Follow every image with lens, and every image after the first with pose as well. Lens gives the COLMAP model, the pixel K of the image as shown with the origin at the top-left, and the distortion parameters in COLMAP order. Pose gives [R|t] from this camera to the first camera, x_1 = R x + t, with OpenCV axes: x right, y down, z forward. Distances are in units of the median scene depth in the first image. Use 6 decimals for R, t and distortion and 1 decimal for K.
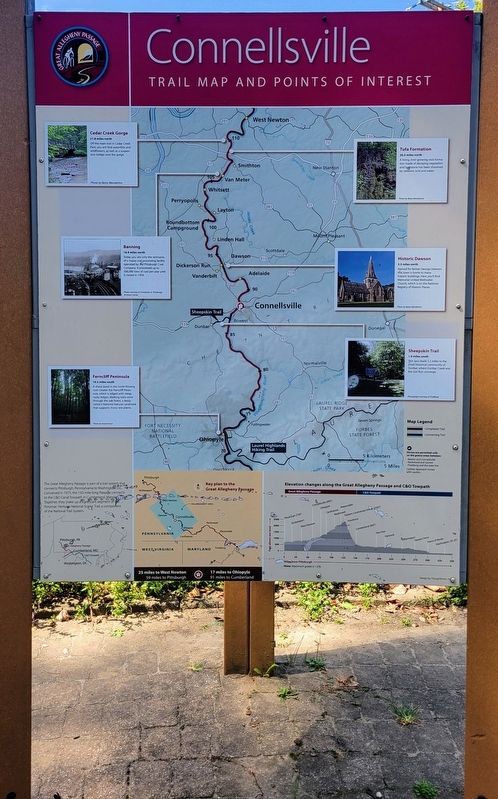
lens RADIAL K [[592.6, 0, 251.1], [0, 592.6, 396.7], [0, 0, 1]] dist [0.027036, 0.001152]
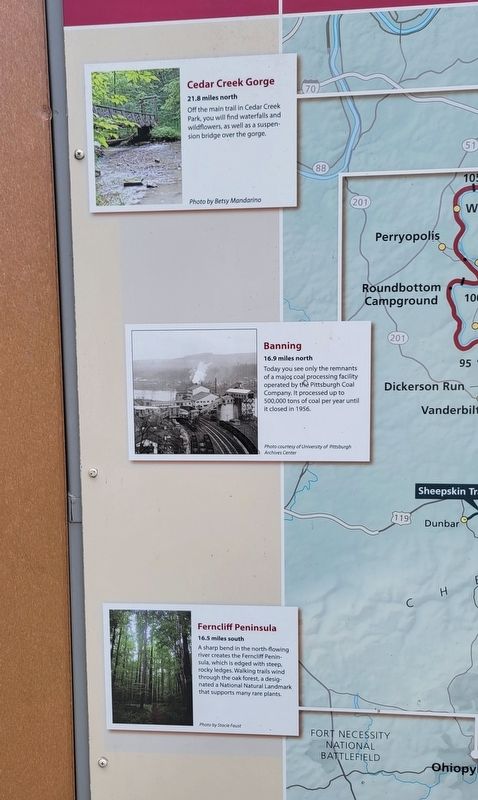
lens RADIAL K [[599.4, 0, 236.9], [0, 599.4, 401.7], [0, 0, 1]] dist [0.024220, 0.001114]
pose [[0.996633, -0.004553, -0.081864, -0.197930], [0.009695, 0.997996, 0.062523, -0.238725], [0.081415, -0.063107, 0.994680, 0.550507]]
